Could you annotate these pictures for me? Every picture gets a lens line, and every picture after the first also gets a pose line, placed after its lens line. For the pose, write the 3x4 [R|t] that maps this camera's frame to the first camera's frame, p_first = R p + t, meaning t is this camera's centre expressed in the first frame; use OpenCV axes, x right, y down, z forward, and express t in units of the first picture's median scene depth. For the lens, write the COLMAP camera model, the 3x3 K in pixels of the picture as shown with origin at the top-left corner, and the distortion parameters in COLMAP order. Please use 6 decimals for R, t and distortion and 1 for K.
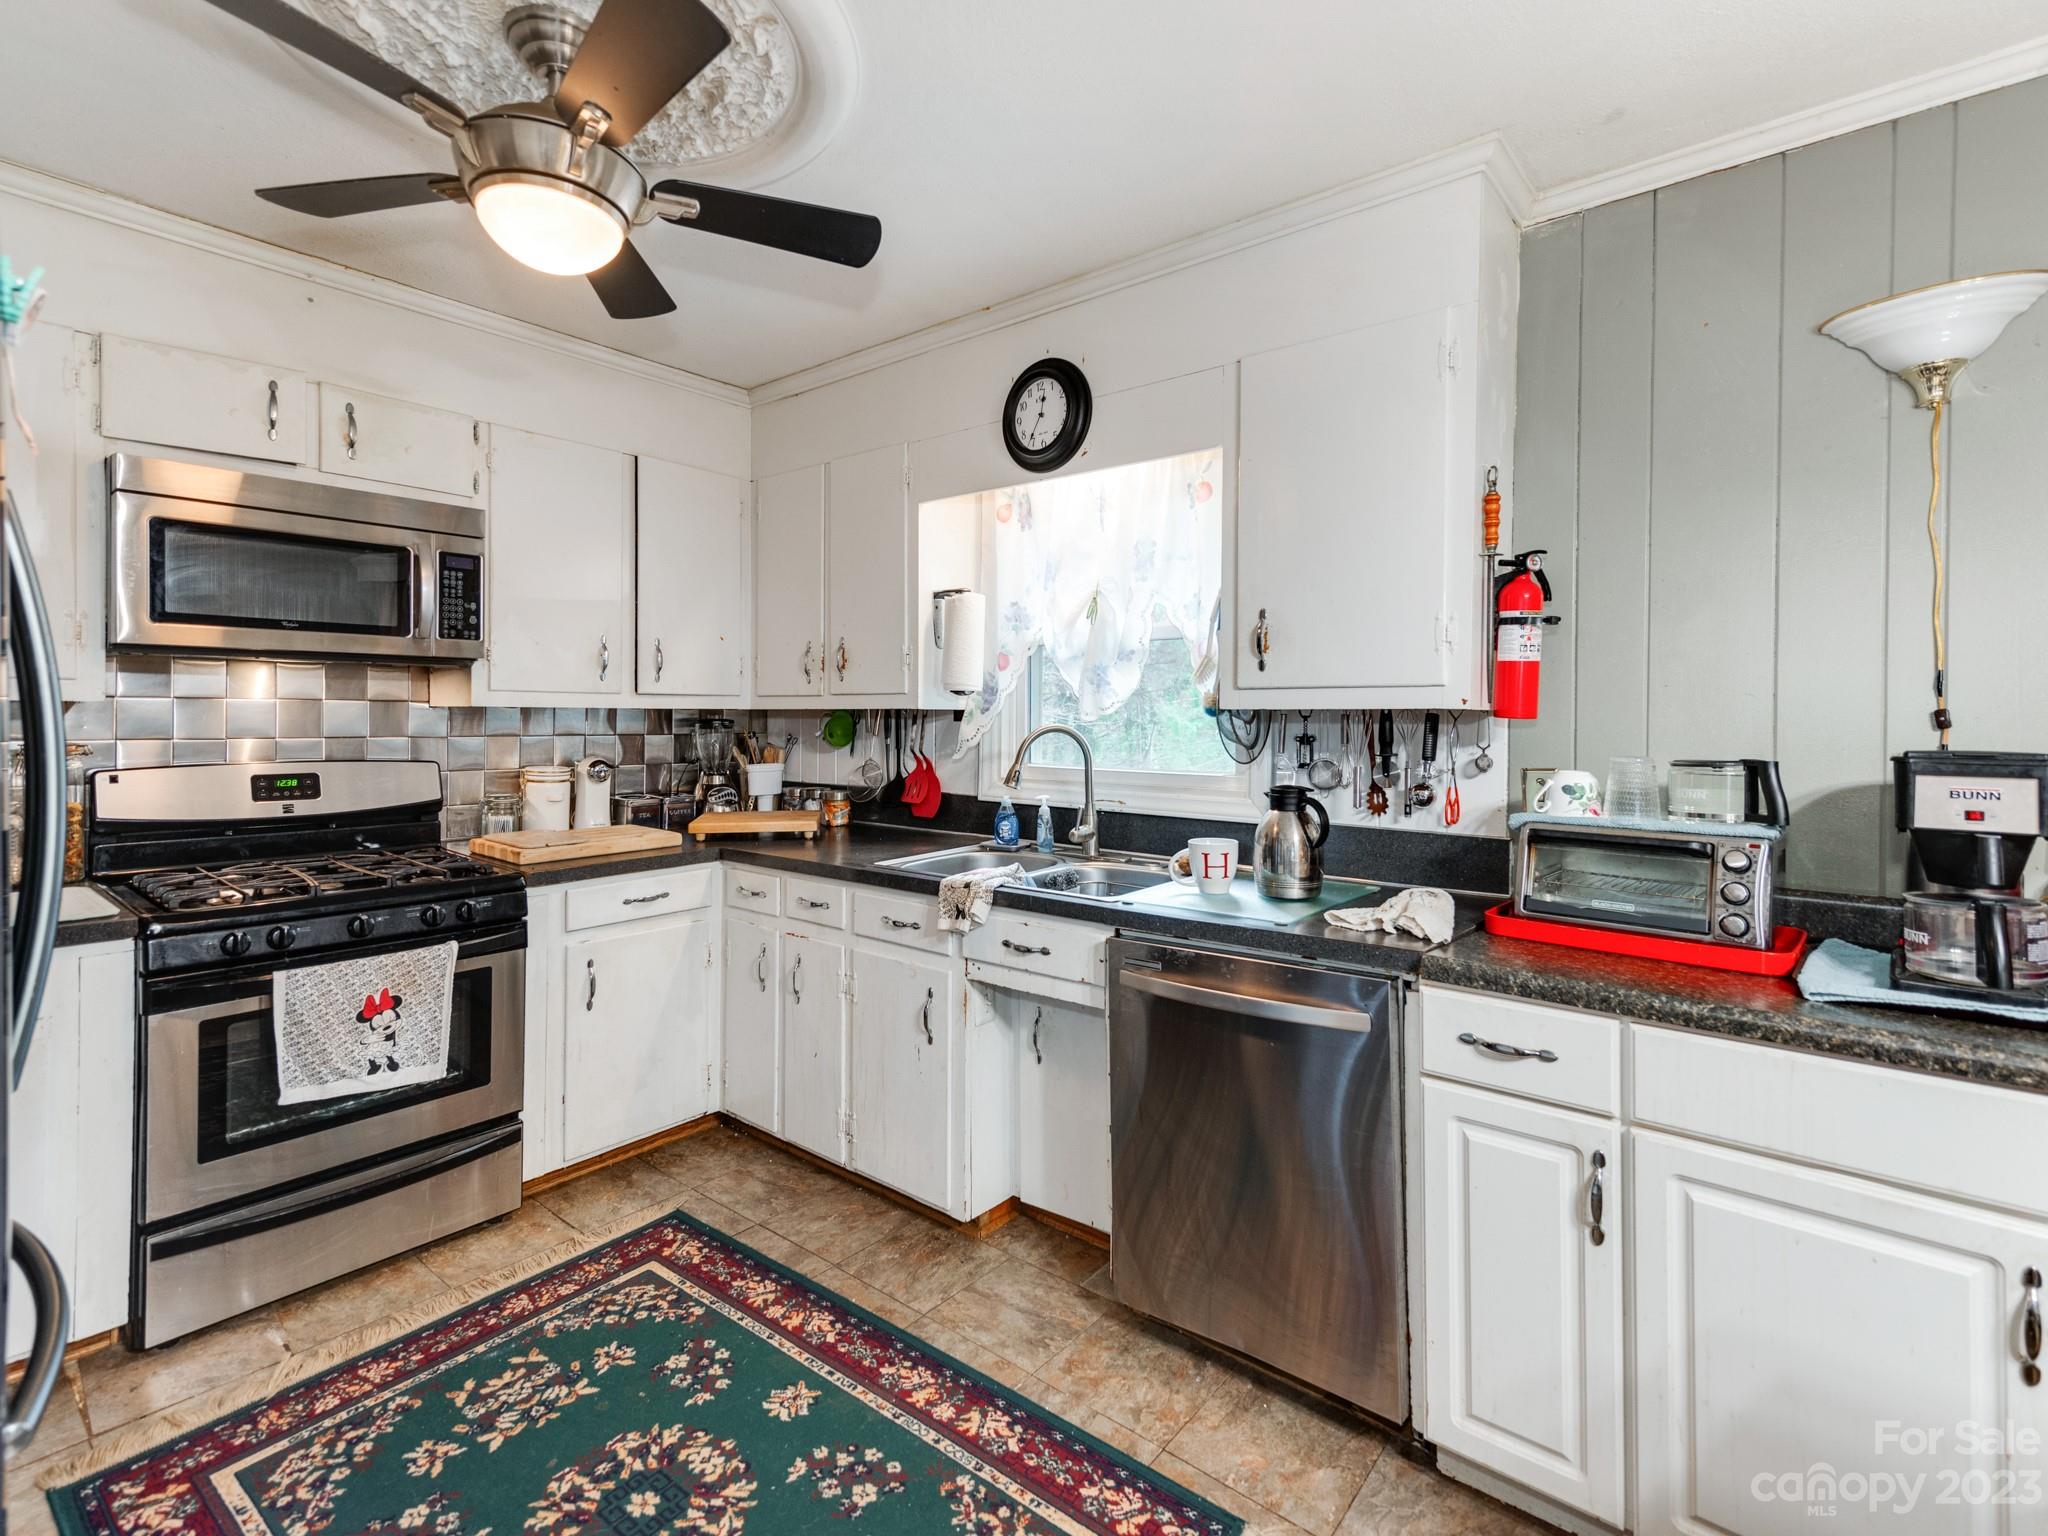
lens RADIAL K [[925.2, 0, 1013.5], [0, 925.2, 714.1], [0, 0, 1]] dist [0.017120, -0.000780]
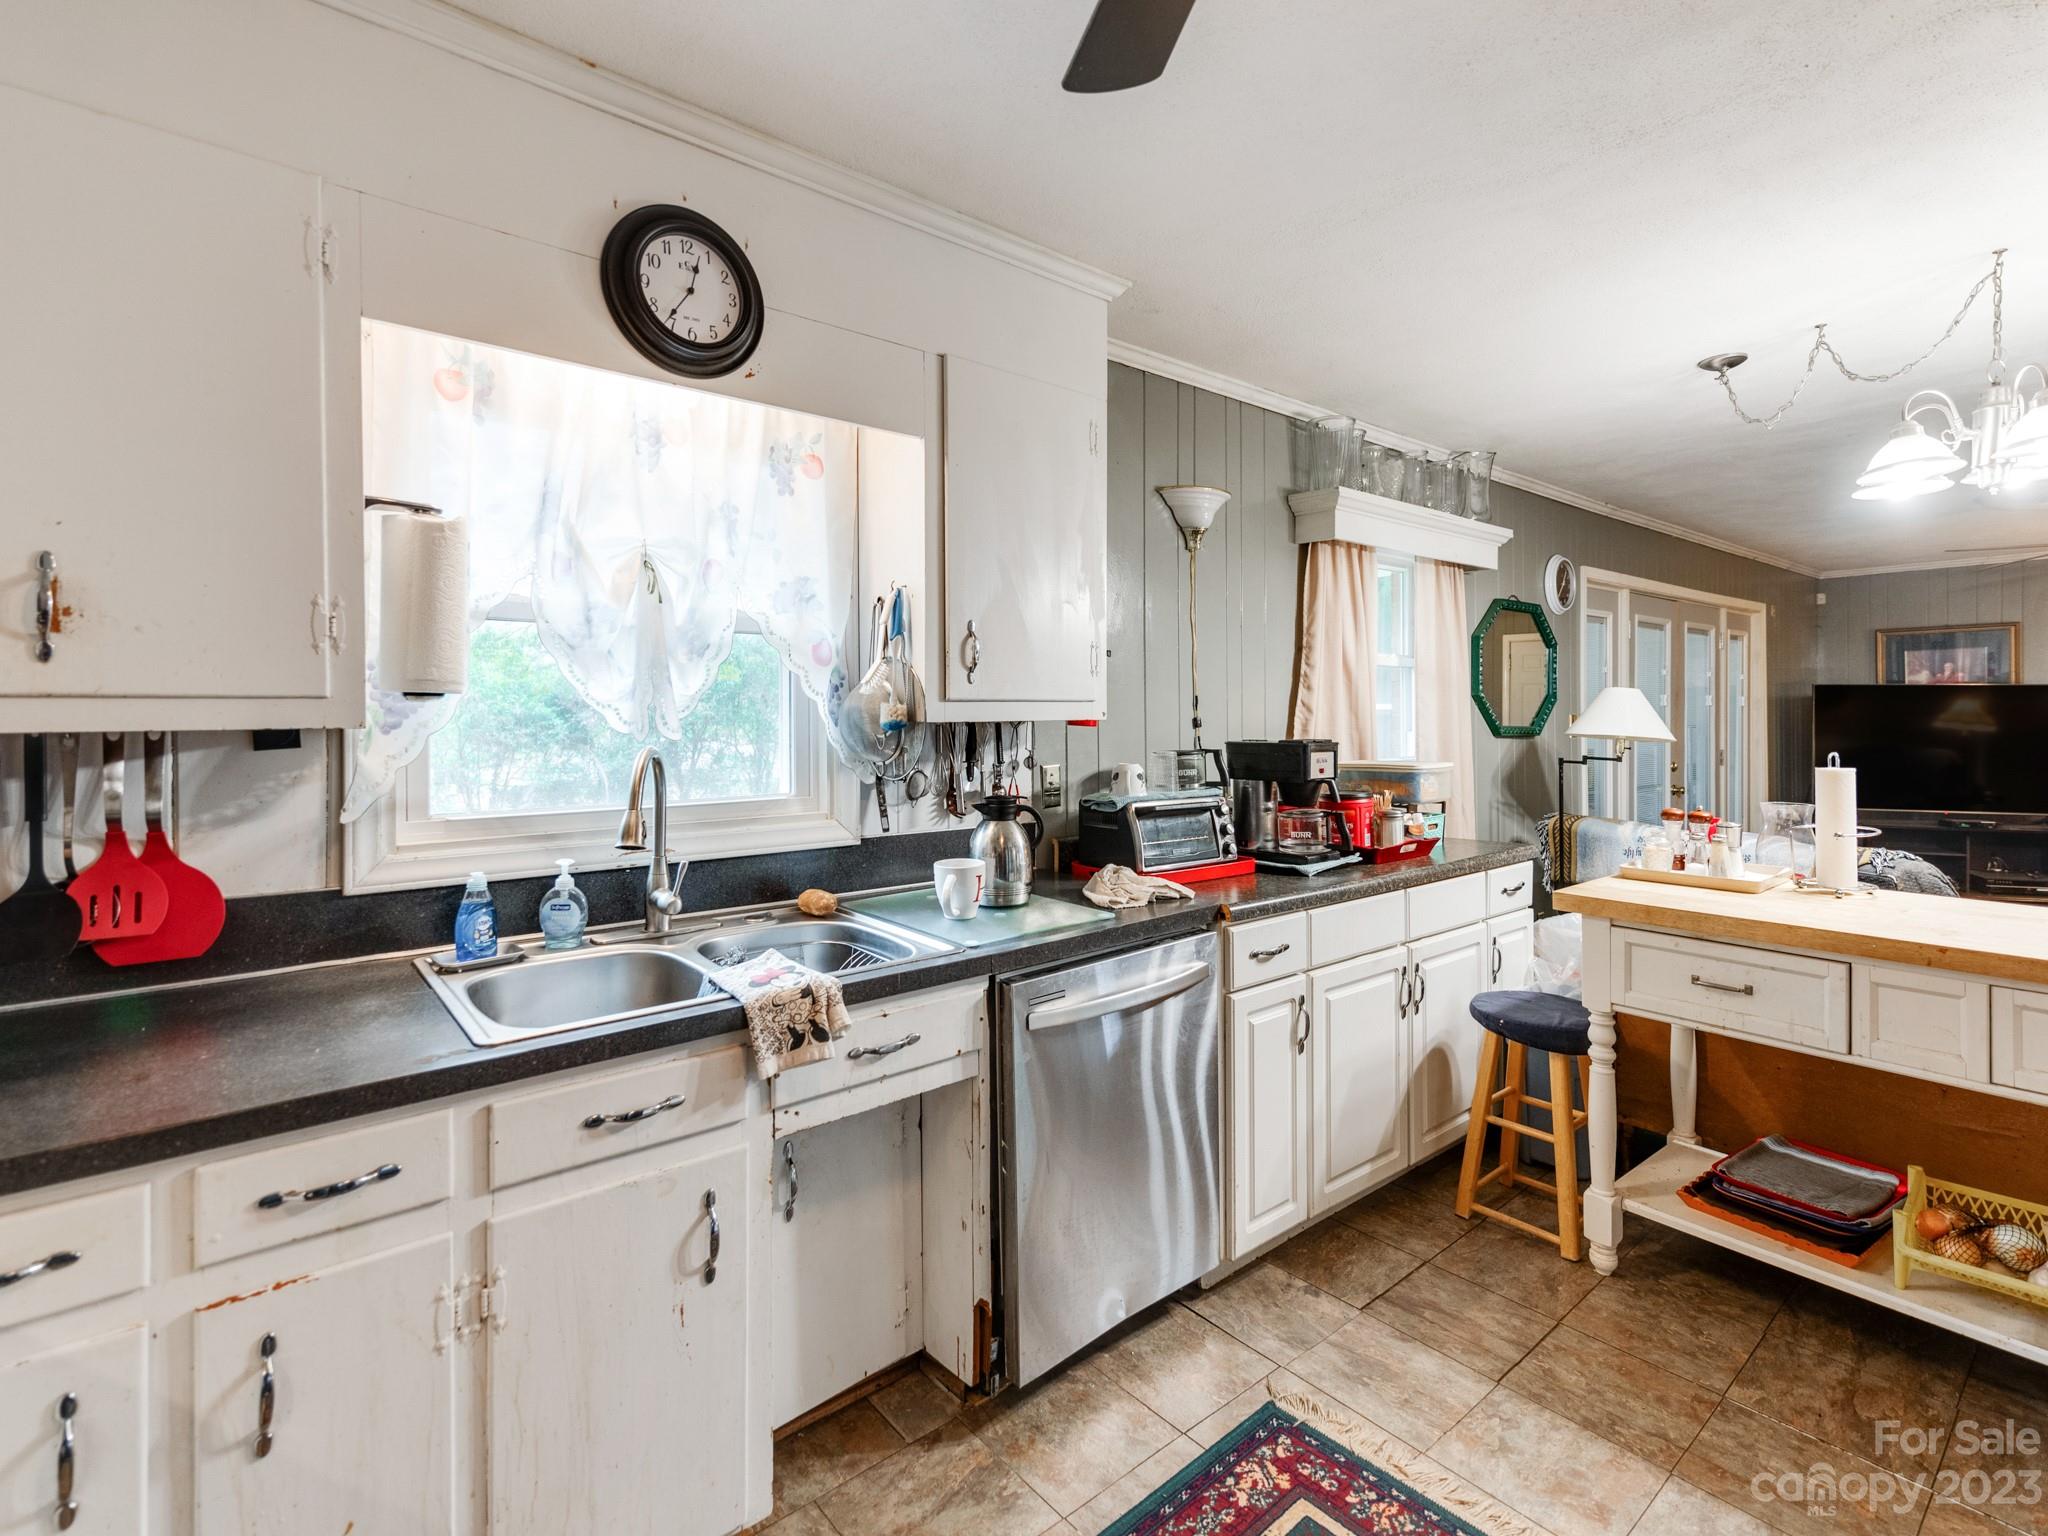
lens RADIAL K [[970.5, 0, 980.1], [0, 970.5, 717.3], [0, 0, 1]] dist [0.009564, -0.000070]
pose [[0.231002, -0.007918, 0.972921, -0.707231], [0.007372, 0.999952, 0.006387, -0.015404], [-0.972925, 0.005697, 0.231049, 0.723465]]
